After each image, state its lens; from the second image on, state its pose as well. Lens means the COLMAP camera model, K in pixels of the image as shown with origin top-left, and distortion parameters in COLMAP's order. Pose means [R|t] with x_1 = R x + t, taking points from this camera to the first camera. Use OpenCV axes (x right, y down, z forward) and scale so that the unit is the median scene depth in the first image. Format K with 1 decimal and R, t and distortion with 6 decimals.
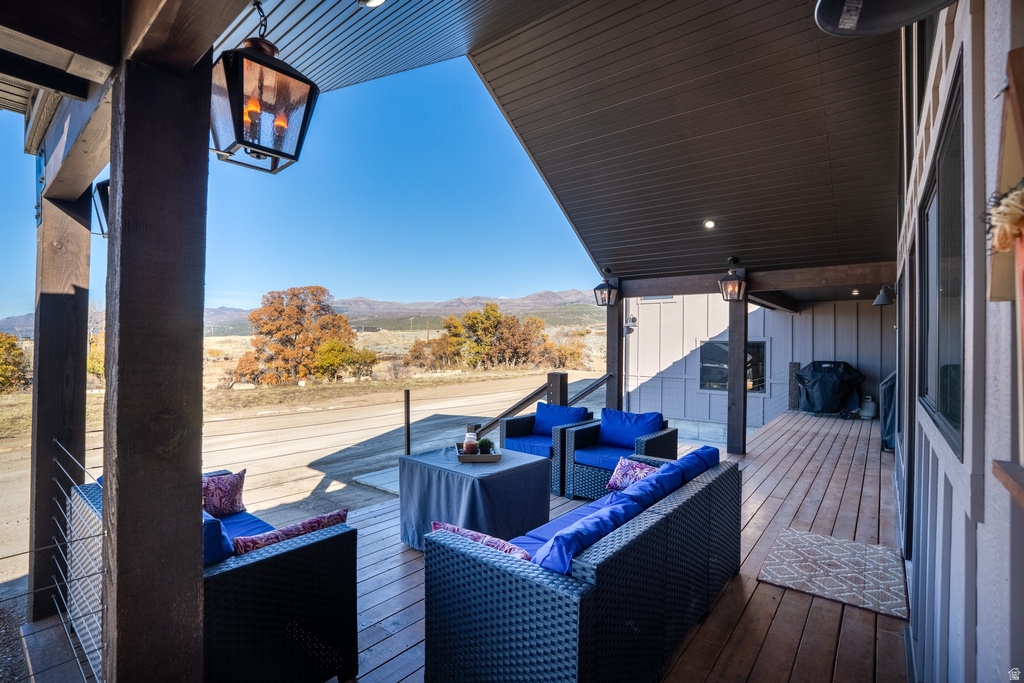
lens RADIAL K [[475.8, 0, 510.8], [0, 475.8, 341.1], [0, 0, 1]] dist [-0.037903, 0.001988]
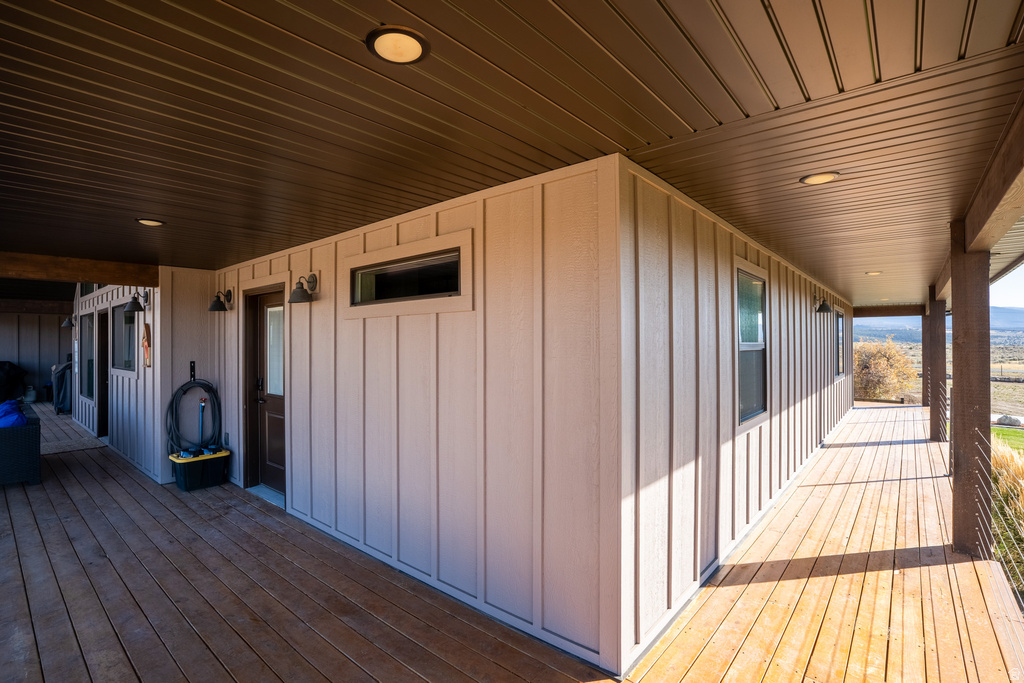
lens RADIAL K [[475.8, 0, 511.8], [0, 475.8, 341.9], [0, 0, 1]] dist [-0.037903, 0.001988]
pose [[0.026060, -0.000383, 0.999660, -0.501837], [-0.003320, 0.999994, 0.000470, -0.013603], [-0.999655, -0.003331, 0.026059, -0.412741]]
